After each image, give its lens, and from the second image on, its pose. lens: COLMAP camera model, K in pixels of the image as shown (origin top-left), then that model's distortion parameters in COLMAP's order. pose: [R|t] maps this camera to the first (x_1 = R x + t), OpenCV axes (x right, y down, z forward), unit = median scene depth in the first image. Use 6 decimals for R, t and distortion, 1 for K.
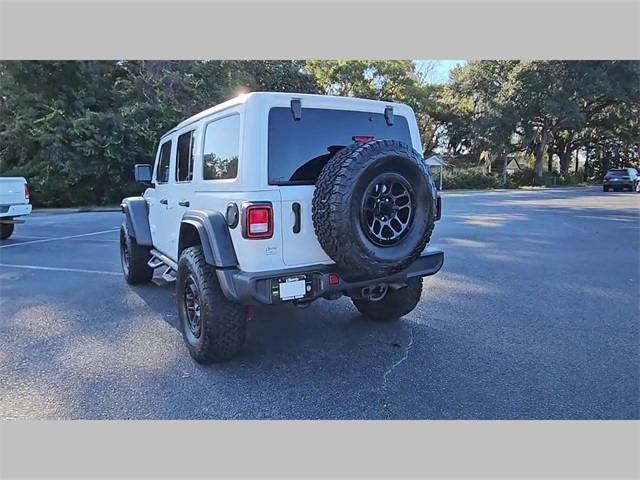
lens RADIAL K [[438.6, 0, 314.7], [0, 438.6, 239.8], [0, 0, 1]] dist [0.011627, -0.007697]
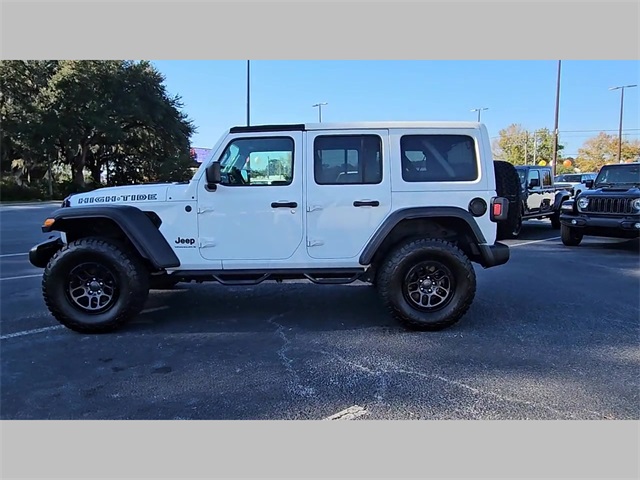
lens RADIAL K [[438.6, 0, 310.8], [0, 438.6, 236.9], [0, 0, 1]] dist [0.011627, -0.007697]
pose [[0.504314, -0.080699, 0.859741, -0.118854], [0.109949, 0.993521, 0.028761, -0.004327], [-0.856492, 0.080023, 0.509919, 0.053279]]
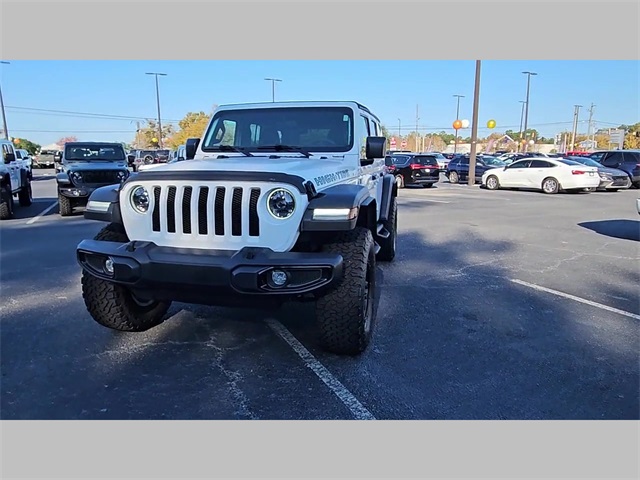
lens RADIAL K [[438.6, 0, 309.0], [0, 438.6, 238.0], [0, 0, 1]] dist [0.011627, -0.007697]
pose [[-0.697965, -0.101523, 0.708899, -0.106997], [0.113663, 0.961647, 0.249629, -0.024388], [-0.707054, 0.254808, -0.659657, 0.198666]]
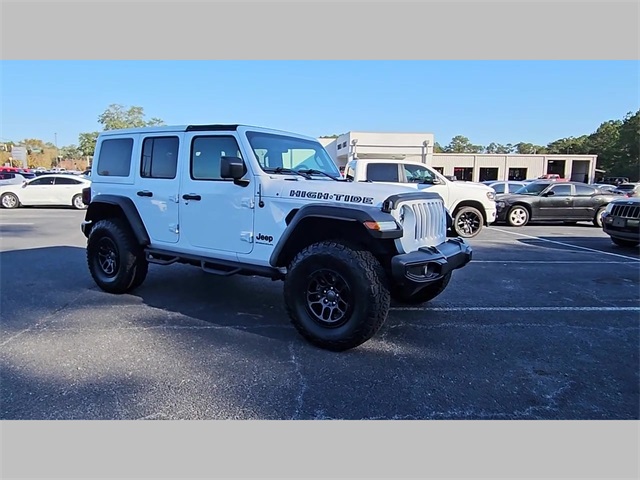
lens RADIAL K [[438.6, 0, 314.0], [0, 438.6, 239.6], [0, 0, 1]] dist [0.011627, -0.007697]
pose [[-0.906663, 0.059399, -0.417654, 0.016843], [-0.056407, 0.964077, 0.259563, -0.032954], [0.418068, 0.258895, -0.870742, 0.239521]]
